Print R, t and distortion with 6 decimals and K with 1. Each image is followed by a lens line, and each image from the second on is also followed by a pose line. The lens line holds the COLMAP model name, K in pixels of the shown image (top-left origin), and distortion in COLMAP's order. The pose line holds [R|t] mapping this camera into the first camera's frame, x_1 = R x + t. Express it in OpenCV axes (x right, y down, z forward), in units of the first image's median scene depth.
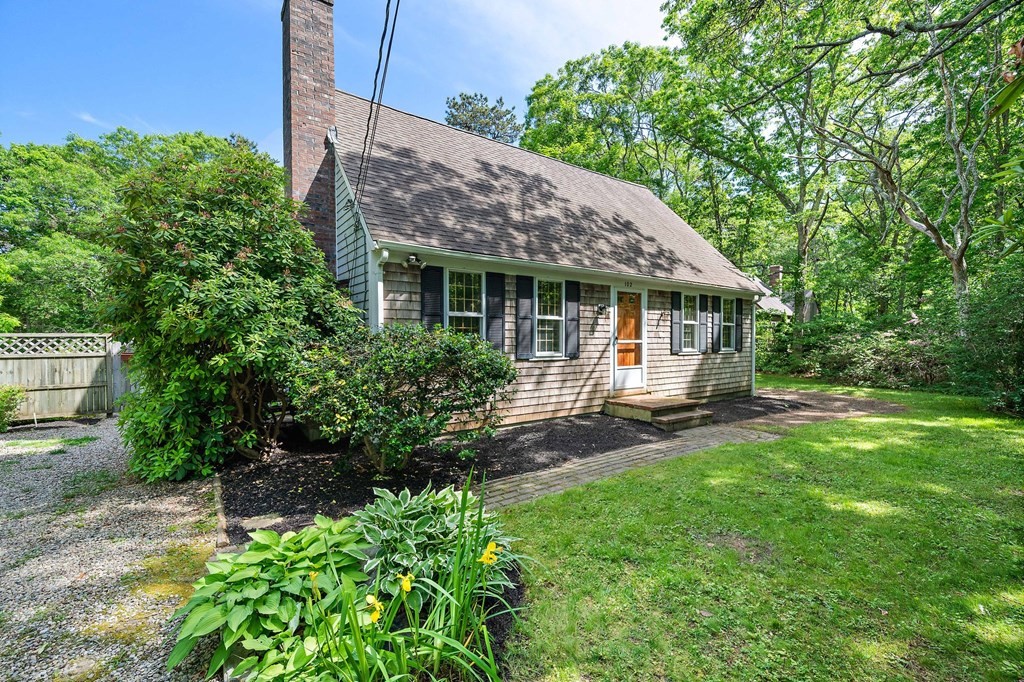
lens RADIAL K [[446.8, 0, 513.8], [0, 446.8, 339.0], [0, 0, 1]] dist [0.000042, -0.000033]
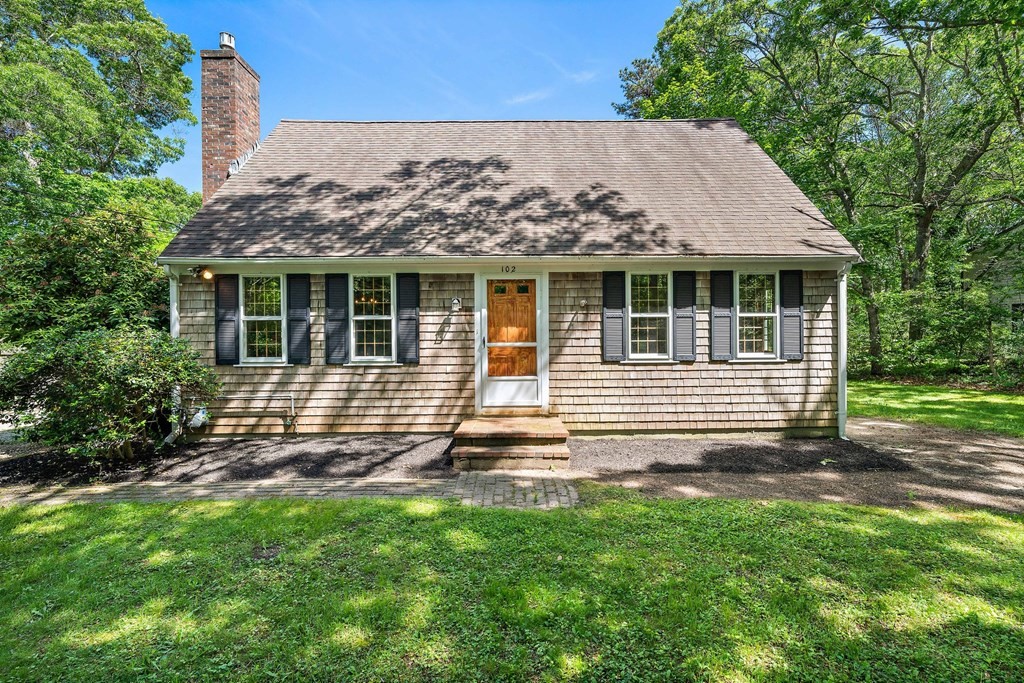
lens RADIAL K [[446.8, 0, 513.8], [0, 446.8, 339.5], [0, 0, 1]] dist [0.000042, -0.000033]
pose [[0.817522, -0.010025, -0.575810, 0.642843], [0.006377, 0.999945, -0.008355, 0.003753], [0.575862, 0.003159, 0.817541, 0.350304]]
